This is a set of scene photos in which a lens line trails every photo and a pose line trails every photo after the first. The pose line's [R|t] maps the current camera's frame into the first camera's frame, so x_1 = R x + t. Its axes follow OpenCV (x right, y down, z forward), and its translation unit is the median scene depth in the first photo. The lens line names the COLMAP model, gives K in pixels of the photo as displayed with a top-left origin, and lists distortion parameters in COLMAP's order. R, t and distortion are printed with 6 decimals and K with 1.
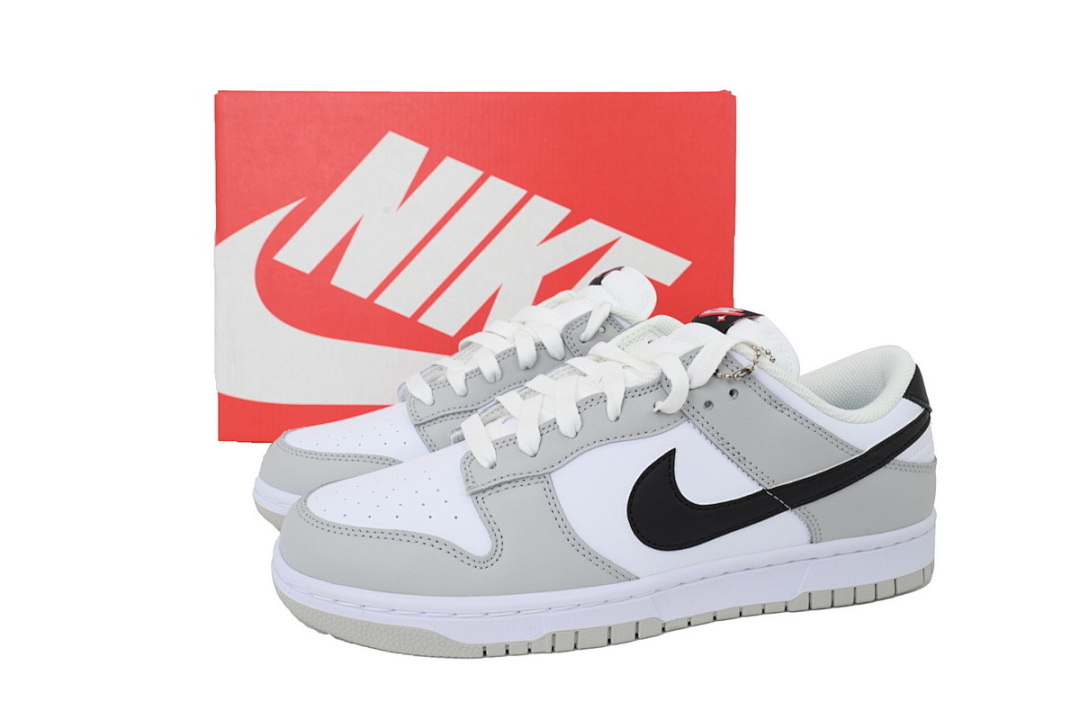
lens RADIAL K [[809.0, 0, 540.0], [0, 809.0, 360.0], [0, 0, 1]] dist [-0.000591, -0.001781]
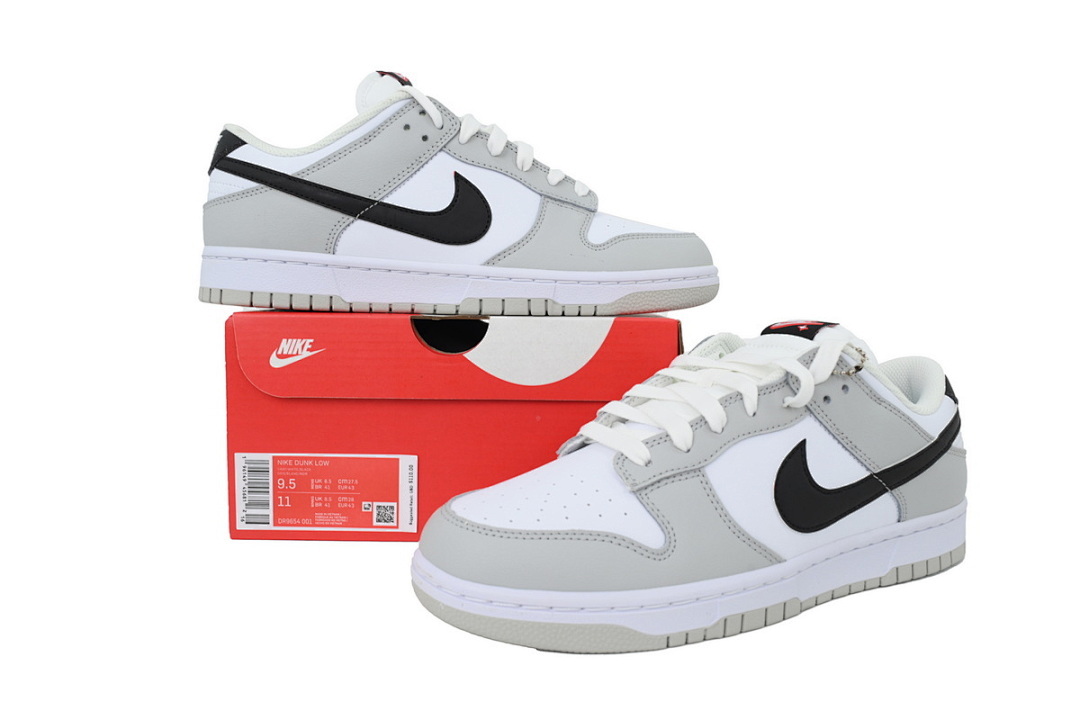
lens RADIAL K [[809.0, 0, 540.0], [0, 809.0, 360.0], [0, 0, 1]] dist [-0.000591, -0.001781]
pose [[0.966183, -0.014733, 0.257437, -0.465193], [0.036333, 0.996185, -0.079349, 0.076289], [-0.255286, 0.086019, 0.963032, 0.020558]]
